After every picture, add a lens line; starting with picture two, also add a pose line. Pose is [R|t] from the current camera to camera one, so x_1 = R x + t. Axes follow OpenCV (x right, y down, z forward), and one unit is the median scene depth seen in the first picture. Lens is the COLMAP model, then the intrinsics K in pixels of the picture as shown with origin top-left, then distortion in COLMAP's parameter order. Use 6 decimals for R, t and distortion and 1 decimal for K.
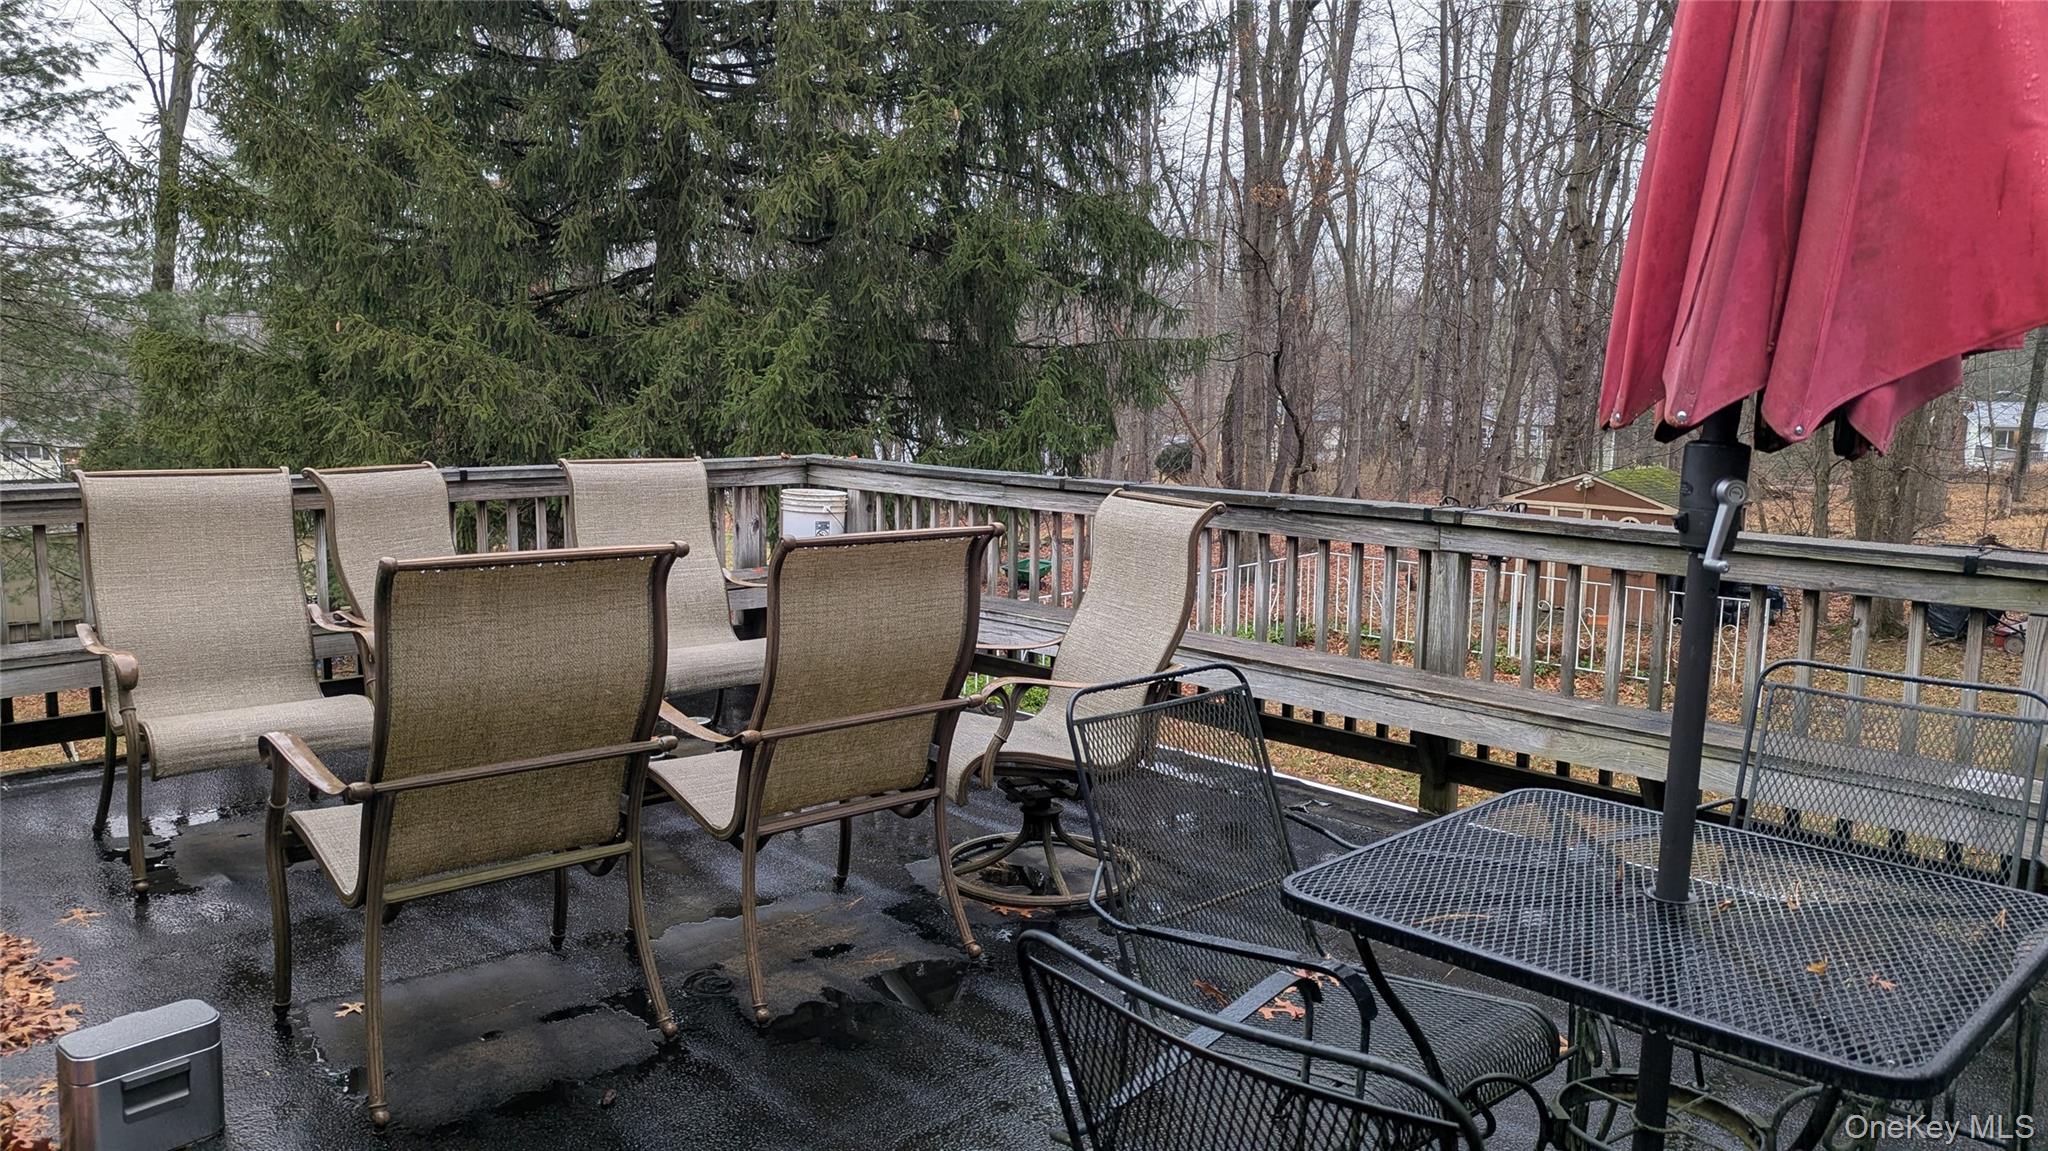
lens RADIAL K [[1446.6, 0, 1004.3], [0, 1446.6, 570.2], [0, 0, 1]] dist [0.070998, -0.064545]
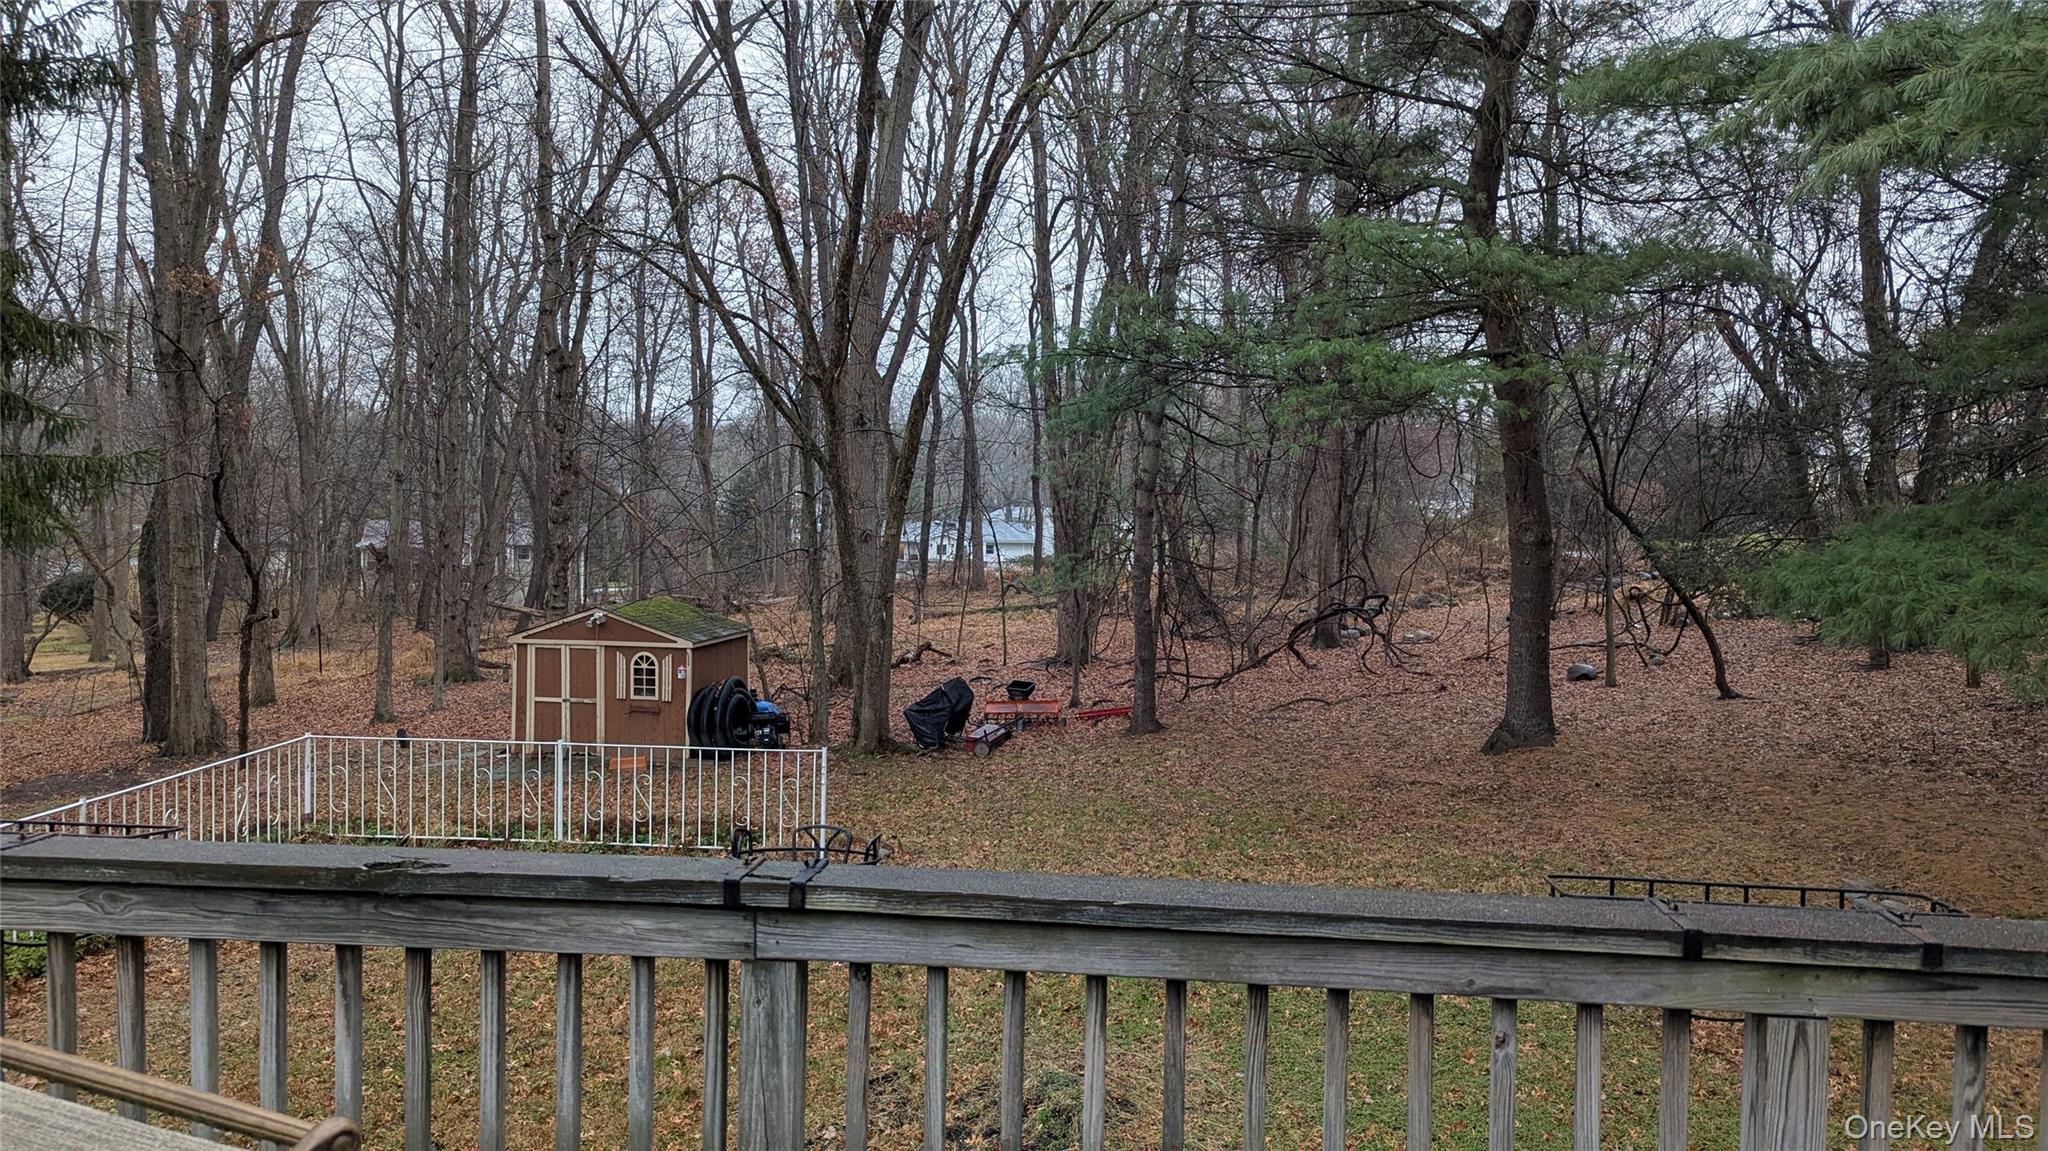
lens RADIAL K [[1446.8, 0, 1021.2], [0, 1446.8, 566.1], [0, 0, 1]] dist [0.070386, -0.065515]
pose [[0.769429, -0.028125, 0.638113, 0.006572], [0.080511, 0.995332, -0.053209, -0.013968], [-0.633638, 0.092316, 0.768102, 0.066703]]
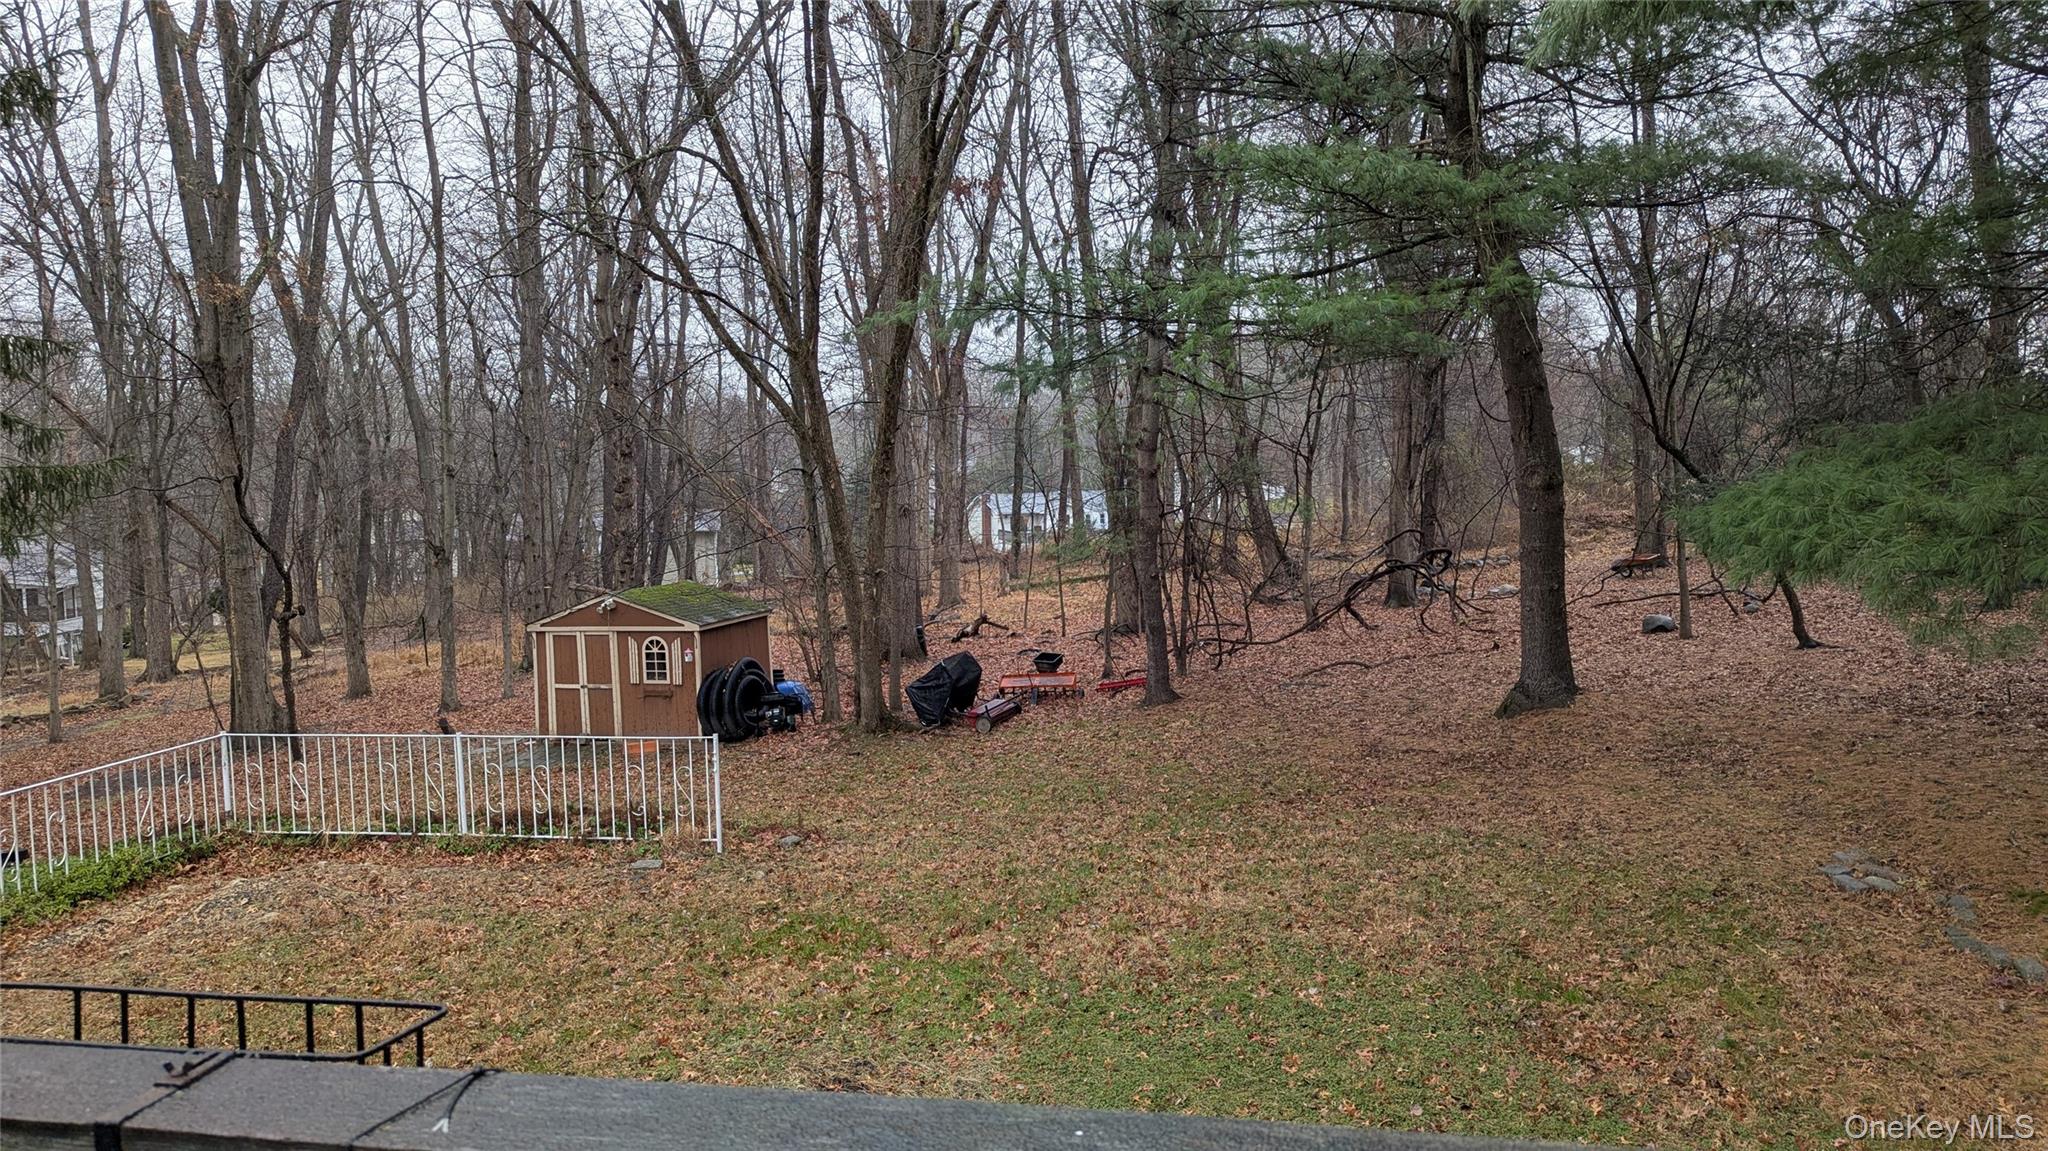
lens RADIAL K [[1446.6, 0, 1004.3], [0, 1446.6, 570.2], [0, 0, 1]] dist [0.070998, -0.064545]
pose [[0.836236, -0.074022, 0.543352, 0.068247], [0.114495, 0.992578, -0.040990, -0.008928], [-0.536284, 0.096488, 0.838504, 0.046752]]
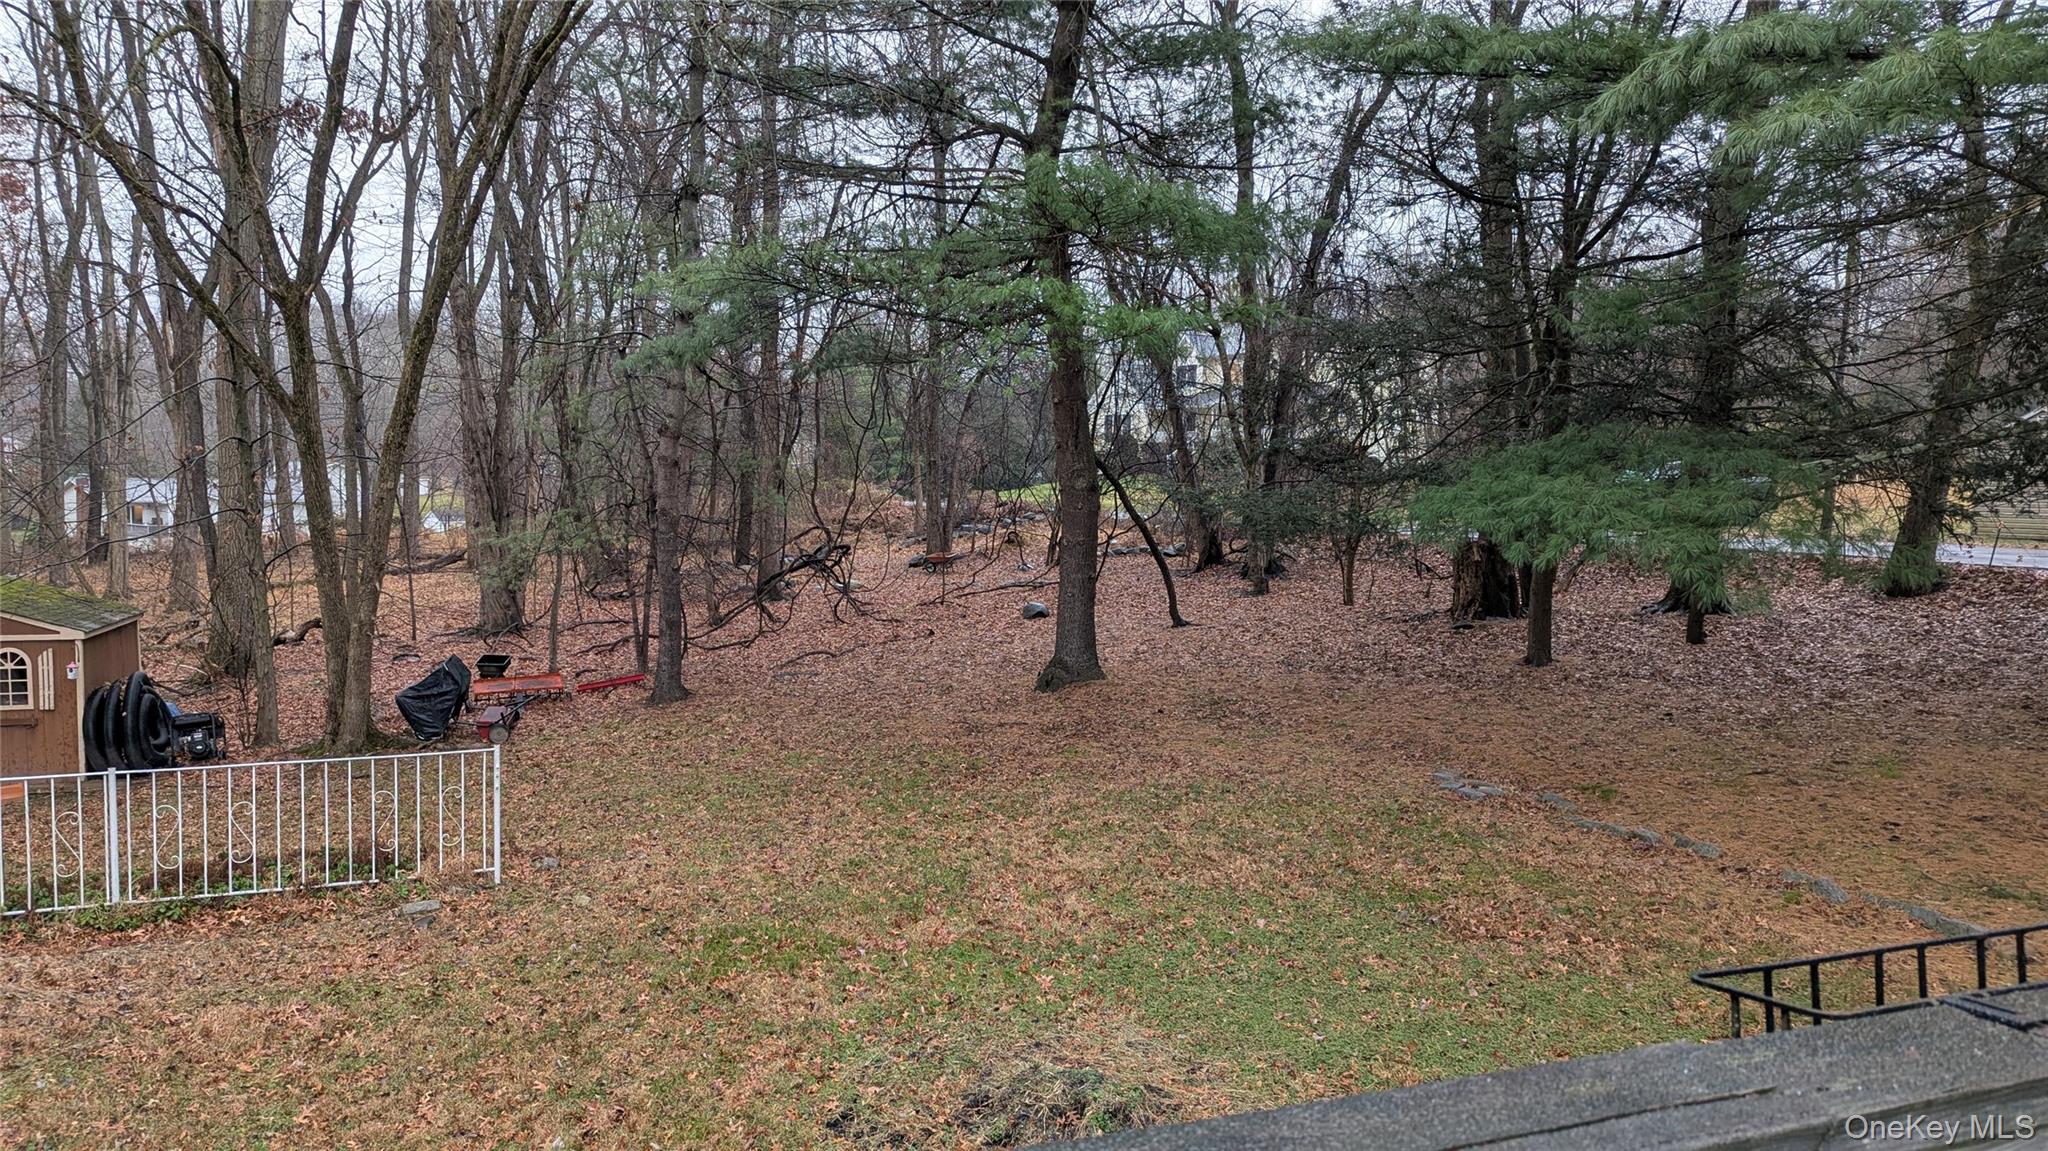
lens RADIAL K [[1448.8, 0, 994.6], [0, 1448.8, 574.1], [0, 0, 1]] dist [0.069123, -0.065618]
pose [[0.398536, -0.076395, 0.913966, -0.031535], [0.119728, 0.992331, 0.030737, -0.023670], [-0.909304, 0.097178, 0.404626, 0.159666]]
